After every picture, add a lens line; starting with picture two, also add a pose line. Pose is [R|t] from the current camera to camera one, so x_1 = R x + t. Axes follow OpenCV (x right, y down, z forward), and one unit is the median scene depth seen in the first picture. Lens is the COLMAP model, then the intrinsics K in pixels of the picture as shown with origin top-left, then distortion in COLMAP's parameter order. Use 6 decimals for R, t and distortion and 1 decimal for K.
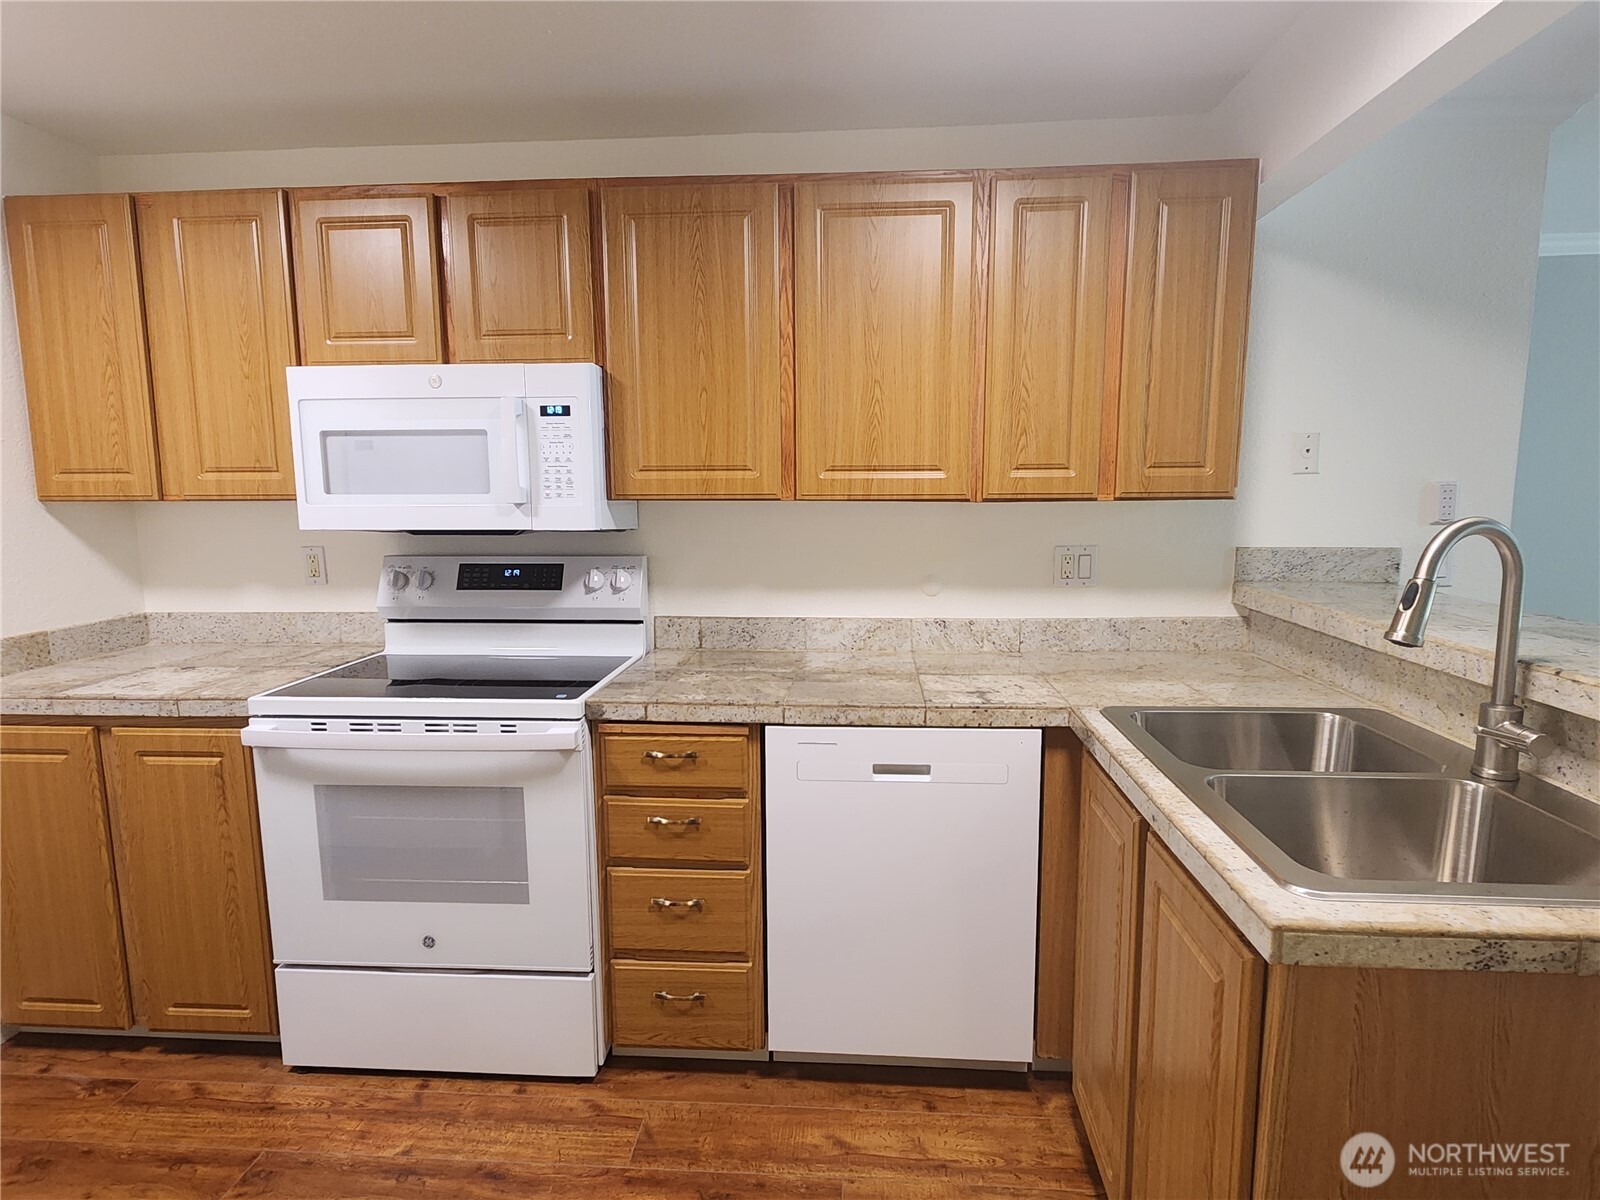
lens RADIAL K [[883.6, 0, 839.5], [0, 883.6, 601.4], [0, 0, 1]] dist [-0.046932, 0.028169]
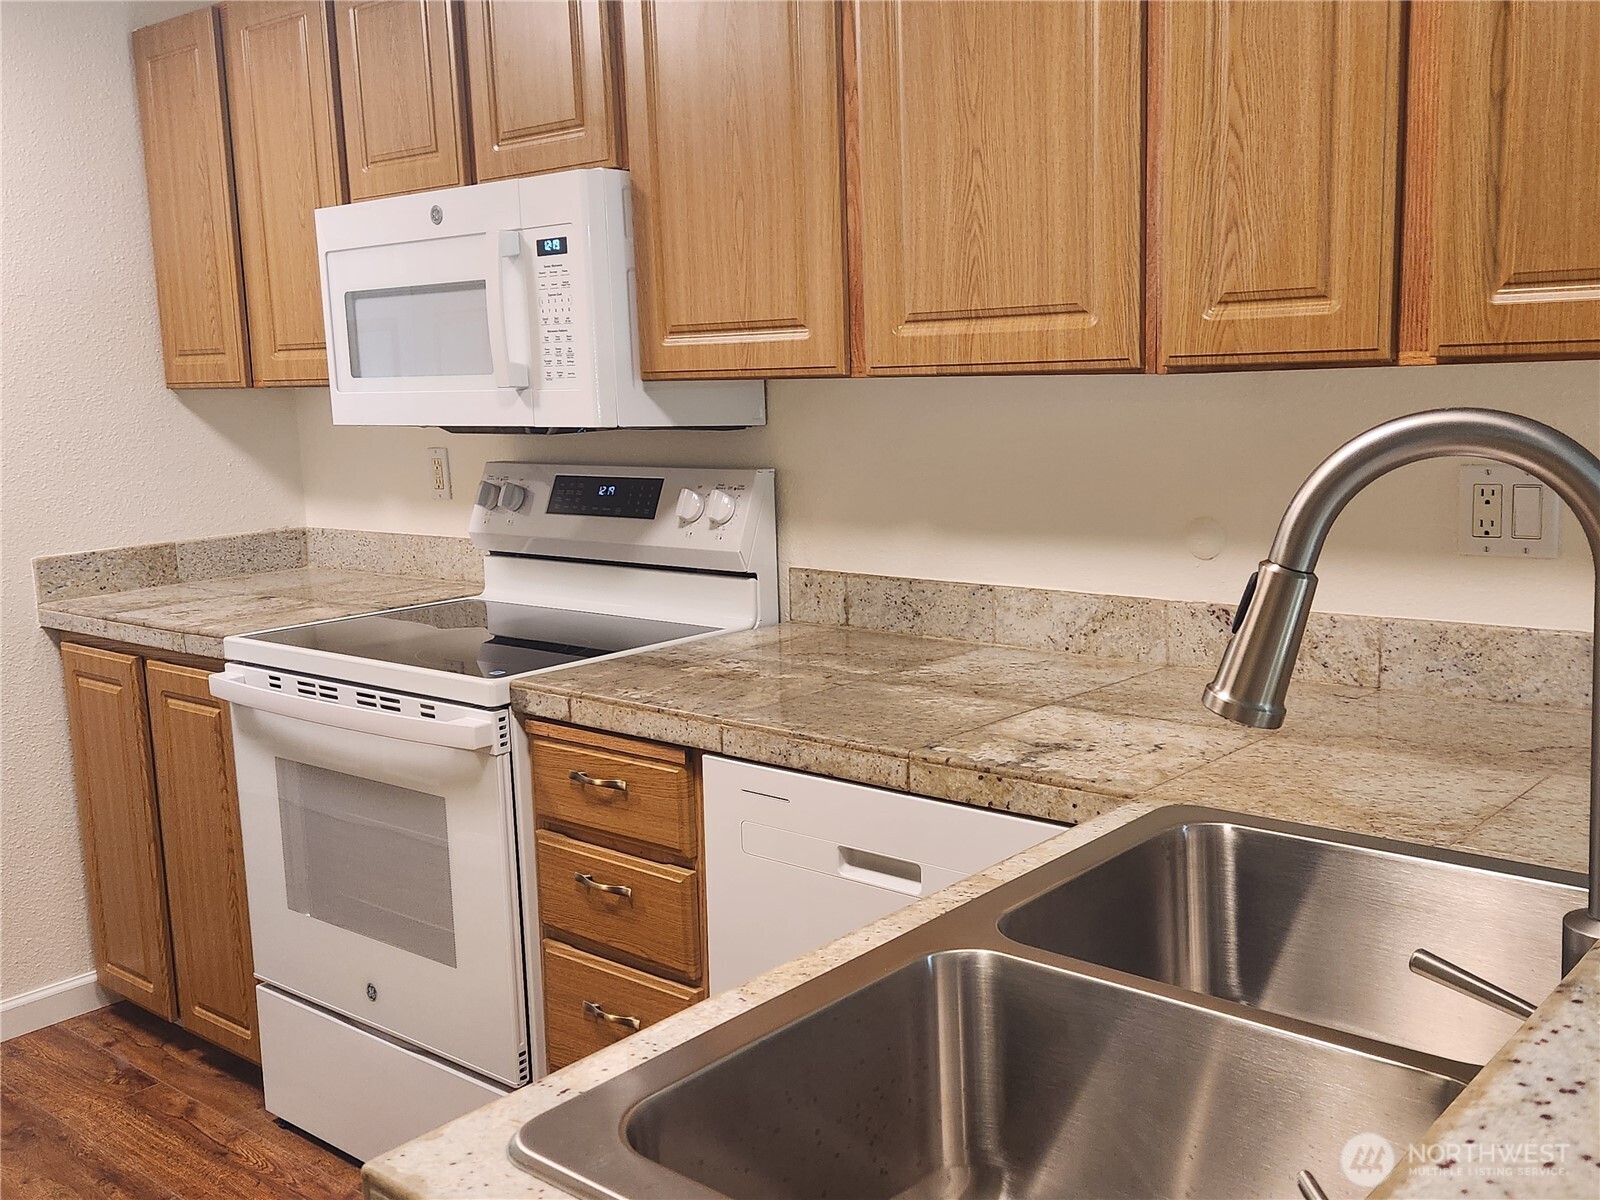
lens RADIAL K [[1562.0, 0, 800.0], [0, 1562.0, 600.0], [0, 0, 1]] dist [0.024914, -0.007493]
pose [[0.787283, 0.070265, -0.612575, 0.555269], [-0.050366, 0.997494, 0.049688, -0.018563], [0.614532, -0.008266, 0.788849, 0.176475]]
